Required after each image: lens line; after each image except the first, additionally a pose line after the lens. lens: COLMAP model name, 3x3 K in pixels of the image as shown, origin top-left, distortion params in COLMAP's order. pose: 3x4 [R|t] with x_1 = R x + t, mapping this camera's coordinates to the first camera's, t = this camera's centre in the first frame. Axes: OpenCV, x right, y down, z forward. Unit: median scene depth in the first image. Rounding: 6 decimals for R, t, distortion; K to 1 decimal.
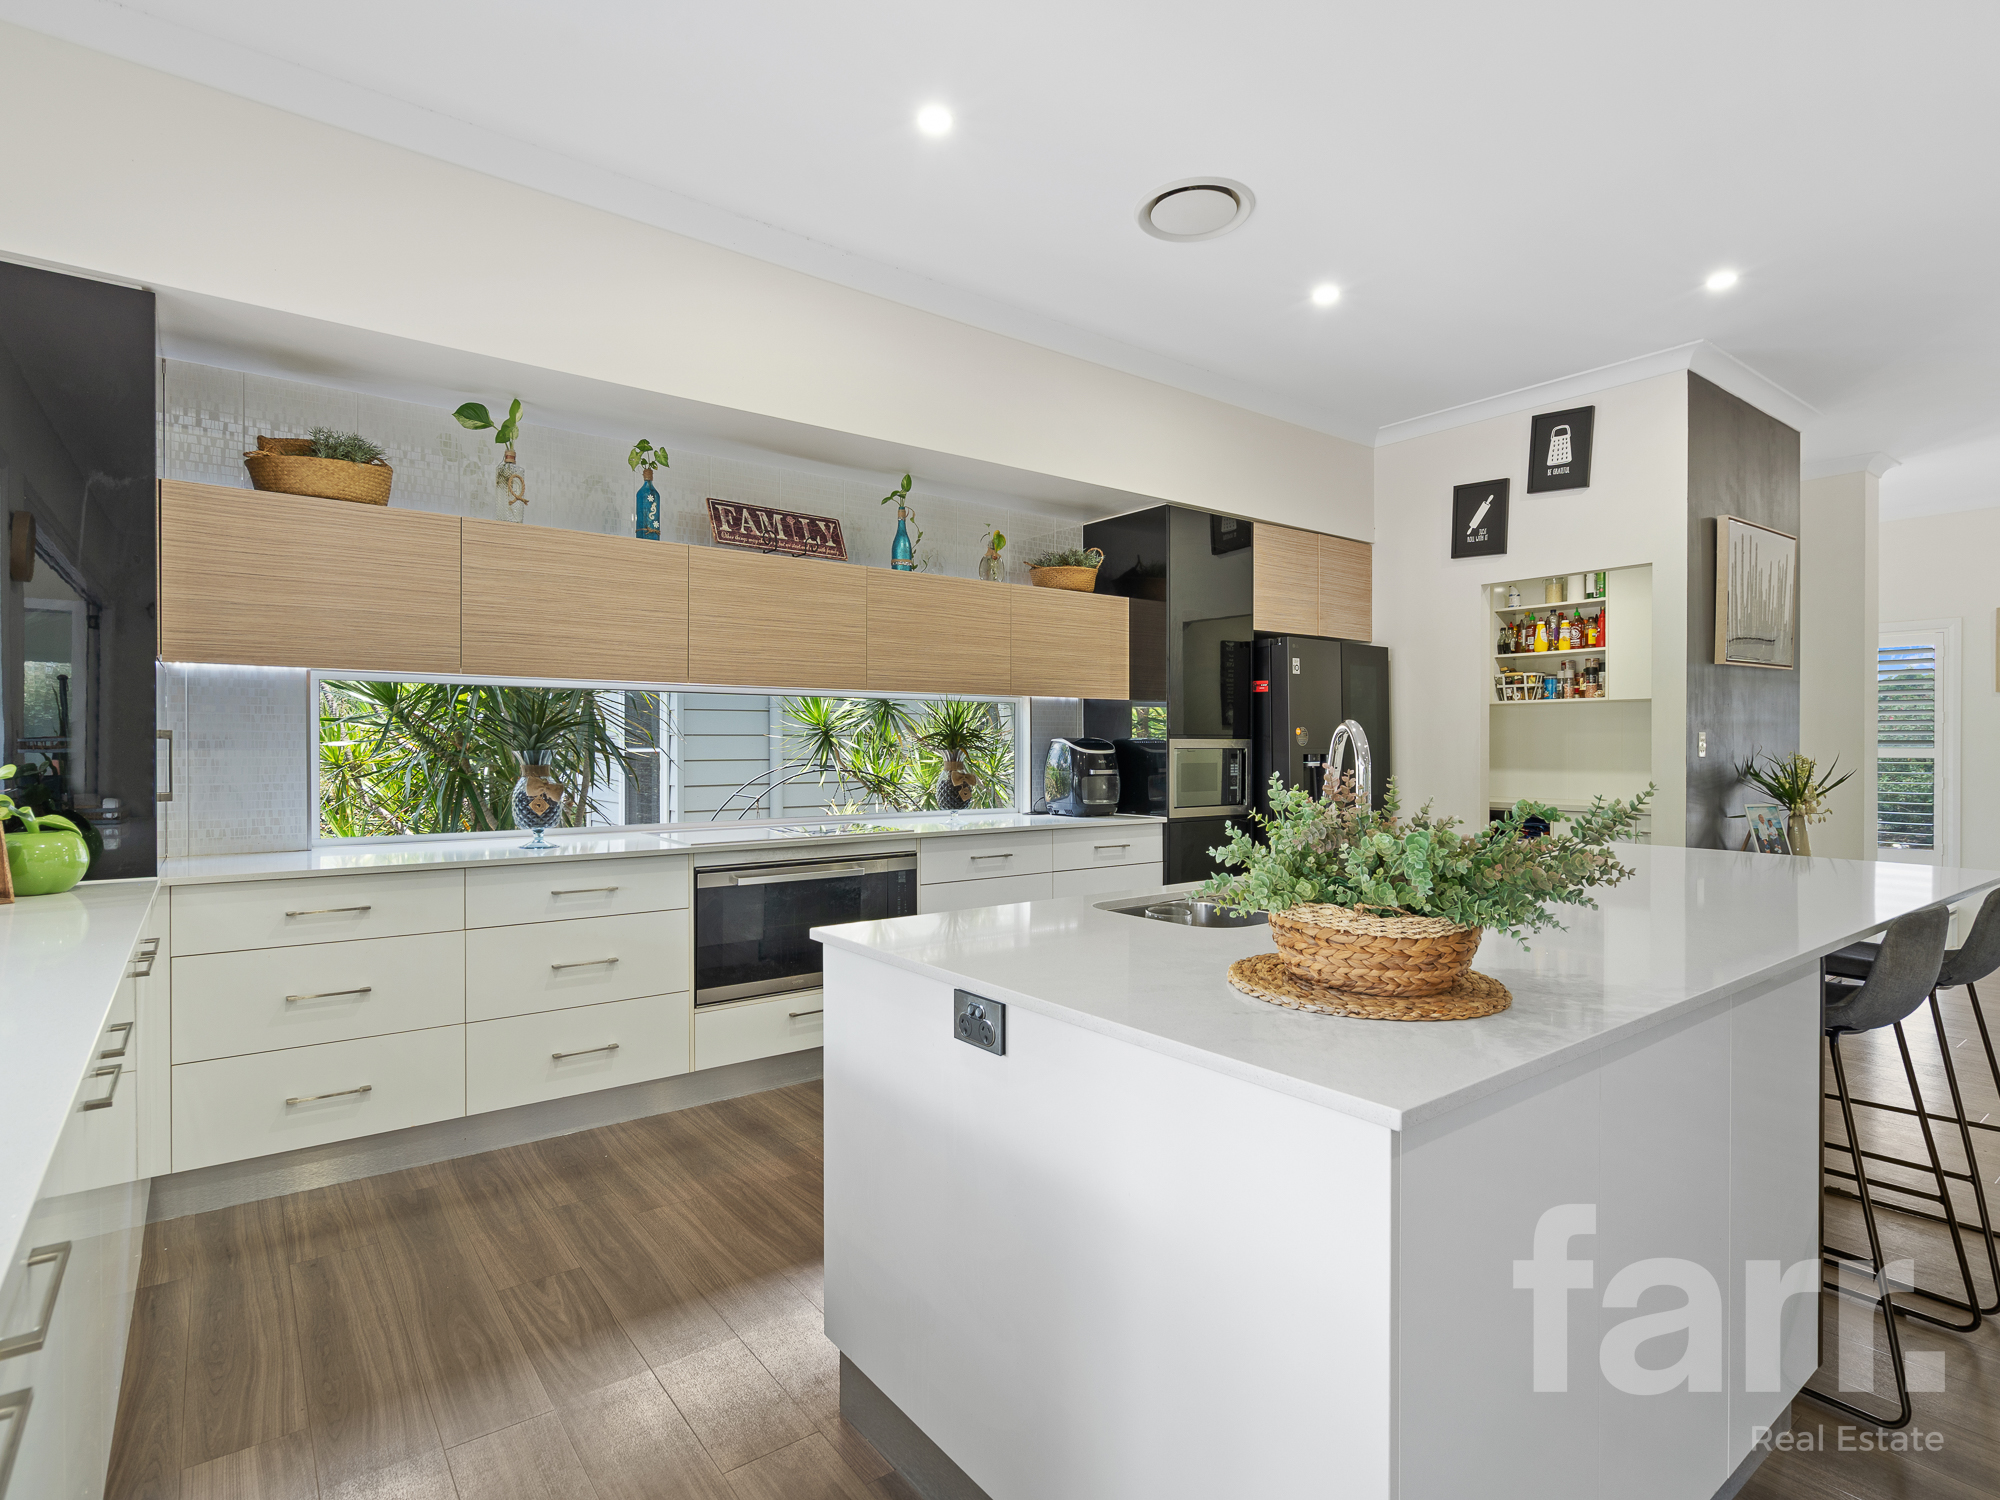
lens RADIAL K [[1019.0, 0, 994.9], [0, 1019.0, 745.8], [0, 0, 1]] dist [0.002004, 0.001277]
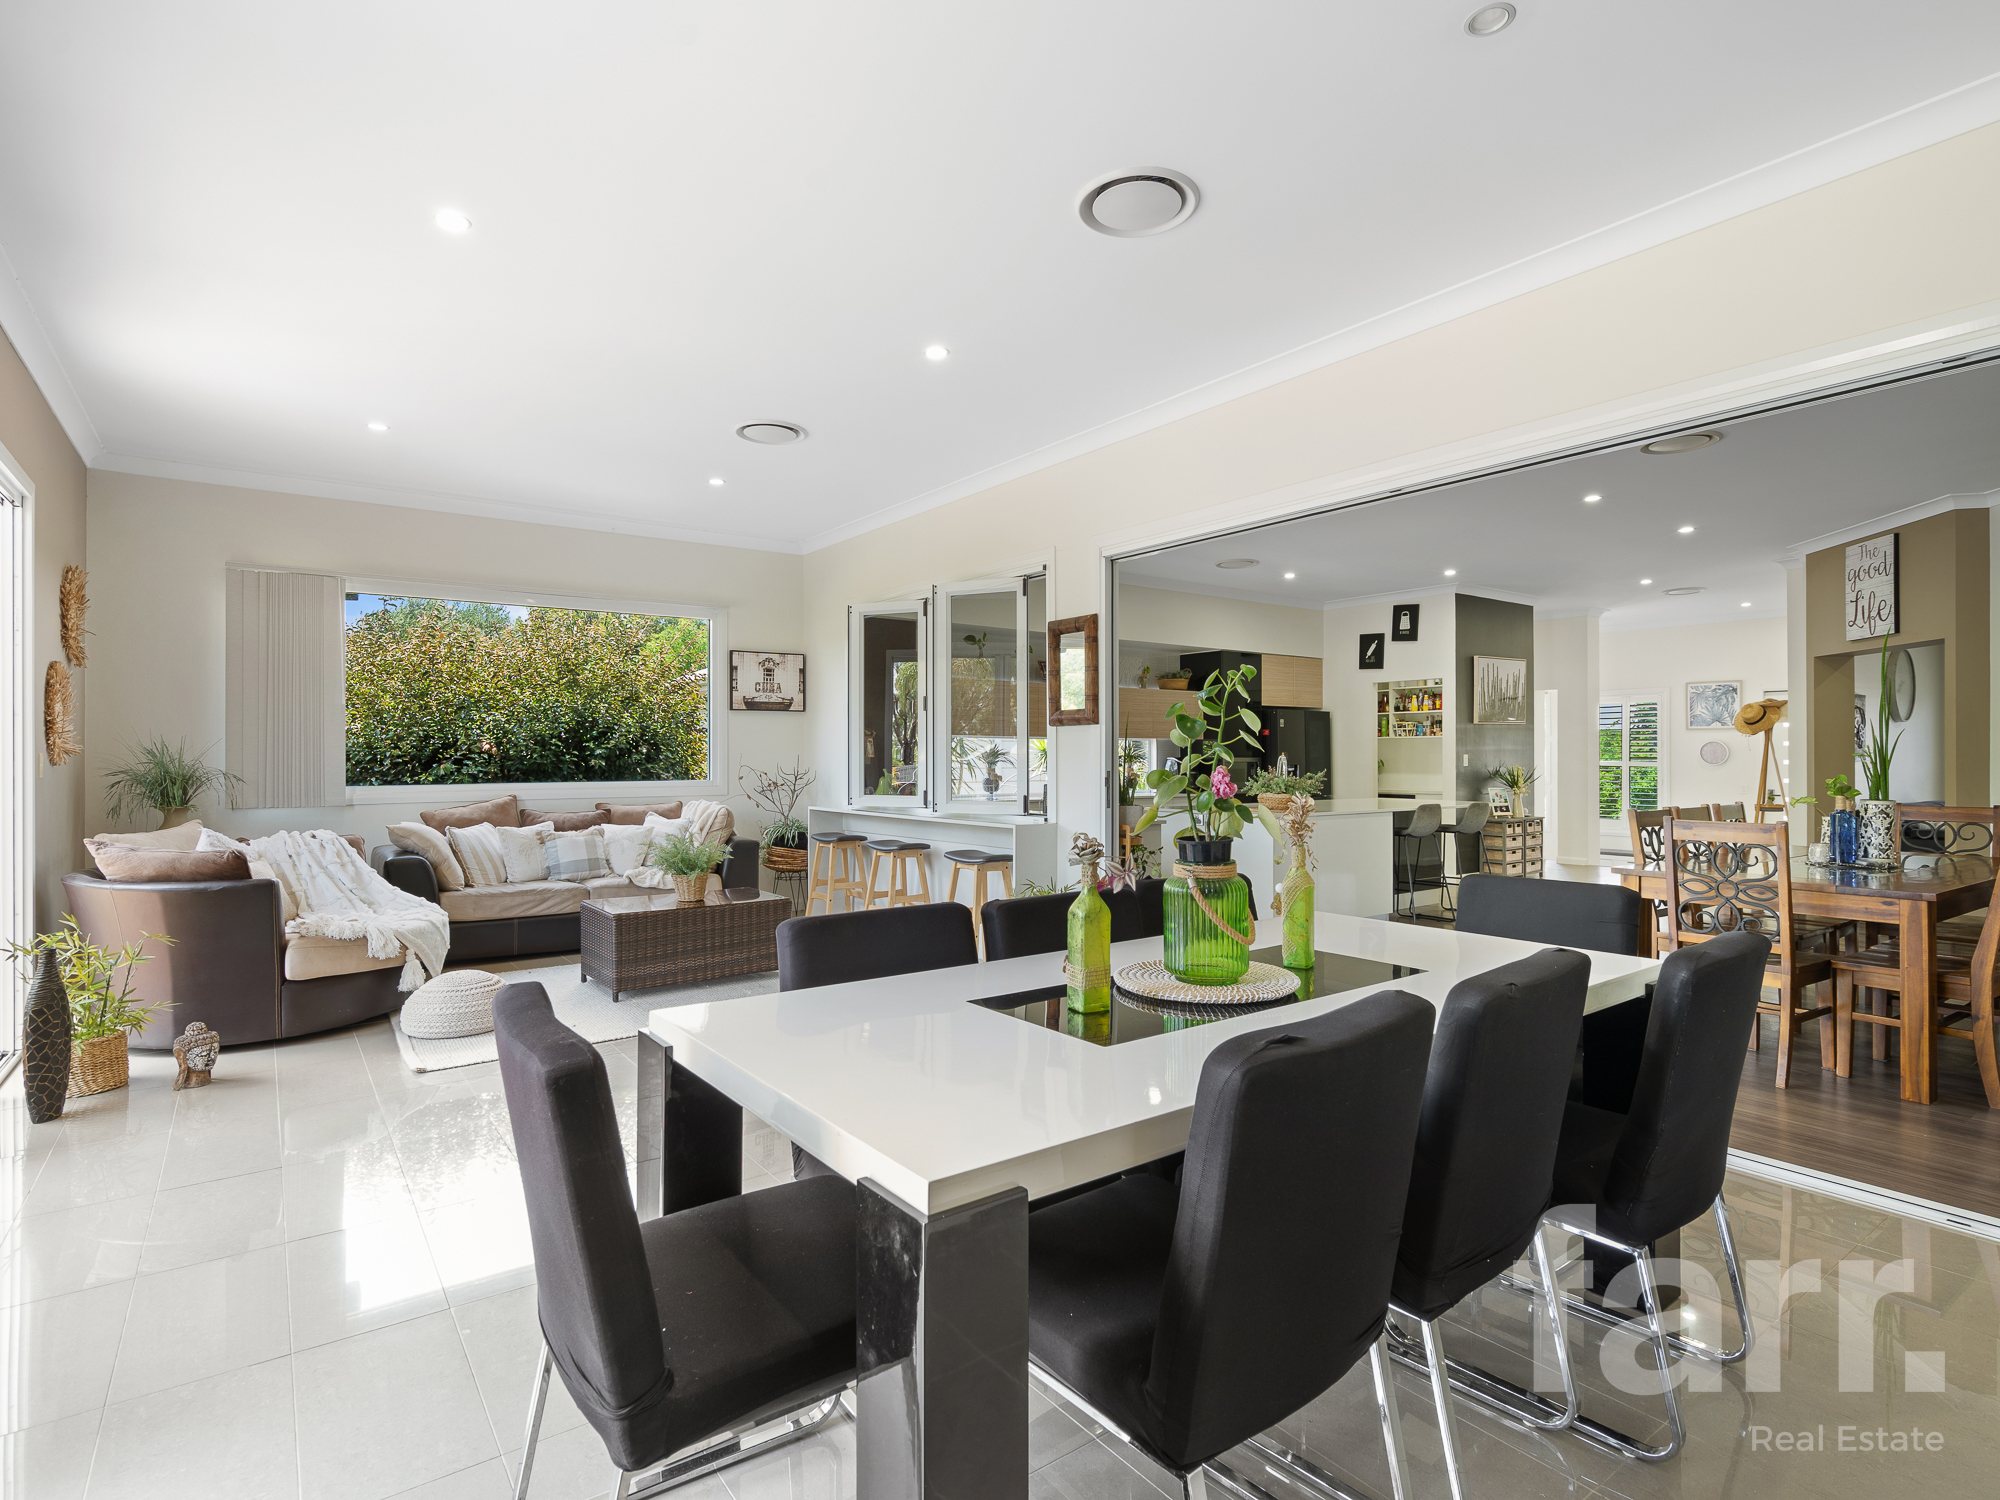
lens RADIAL K [[1019.0, 0, 997.2], [0, 1019.0, 750.2], [0, 0, 1]] dist [0.002004, 0.001277]
pose [[0.999773, 0.001475, -0.021254, -0.245343], [-0.001616, 0.999977, -0.006635, -0.006506], [0.021244, 0.006668, 0.999752, -1.106889]]
